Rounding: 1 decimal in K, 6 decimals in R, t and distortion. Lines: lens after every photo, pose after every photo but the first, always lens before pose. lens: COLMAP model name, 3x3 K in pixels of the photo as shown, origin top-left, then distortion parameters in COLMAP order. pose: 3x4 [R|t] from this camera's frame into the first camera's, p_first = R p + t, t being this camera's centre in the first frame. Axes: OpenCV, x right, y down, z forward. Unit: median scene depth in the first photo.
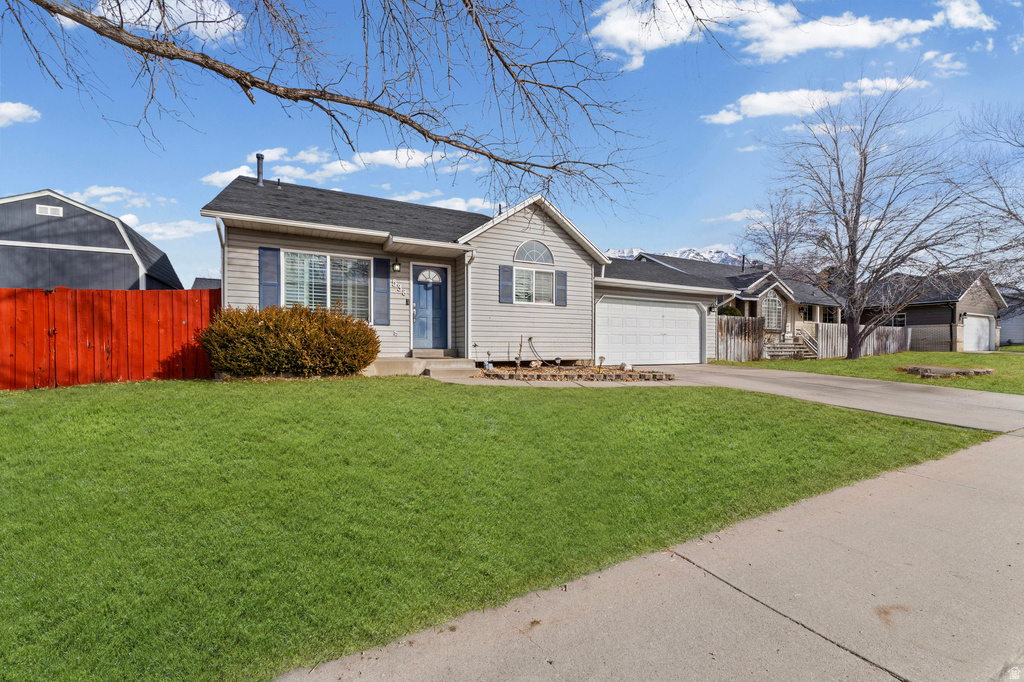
lens RADIAL K [[432.1, 0, 501.5], [0, 432.1, 350.3], [0, 0, 1]] dist [0.003231, 0.001120]
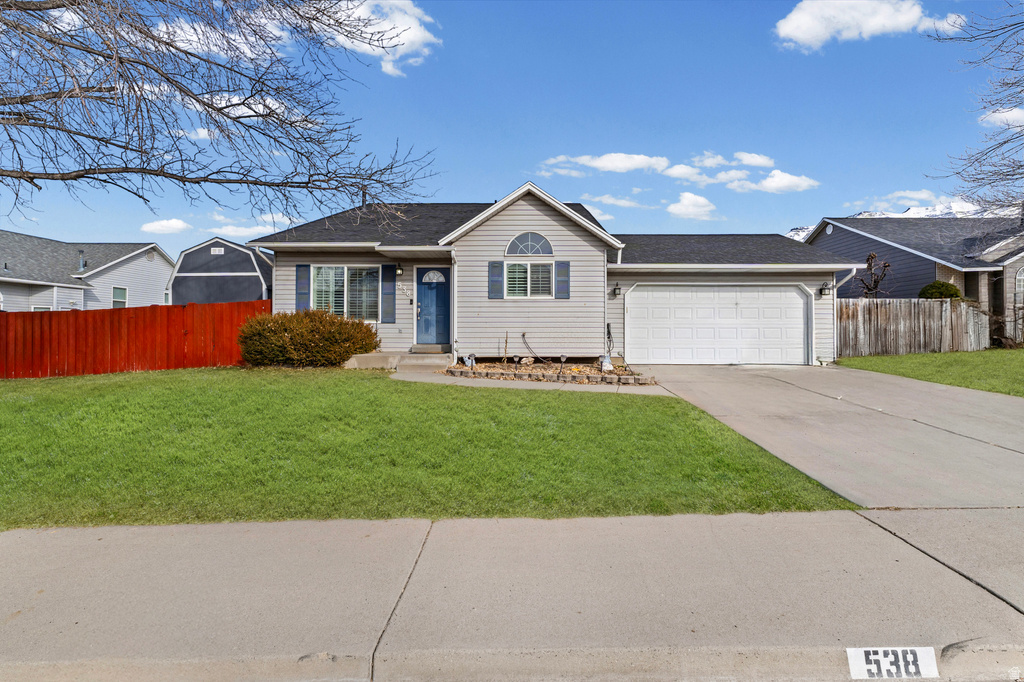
lens RADIAL K [[432.1, 0, 502.1], [0, 432.1, 330.1], [0, 0, 1]] dist [0.003231, 0.001120]
pose [[0.883853, -0.008277, -0.467692, 0.495319], [-0.003250, 0.999711, -0.023834, -0.013896], [0.467754, 0.022585, 0.883570, 0.133071]]
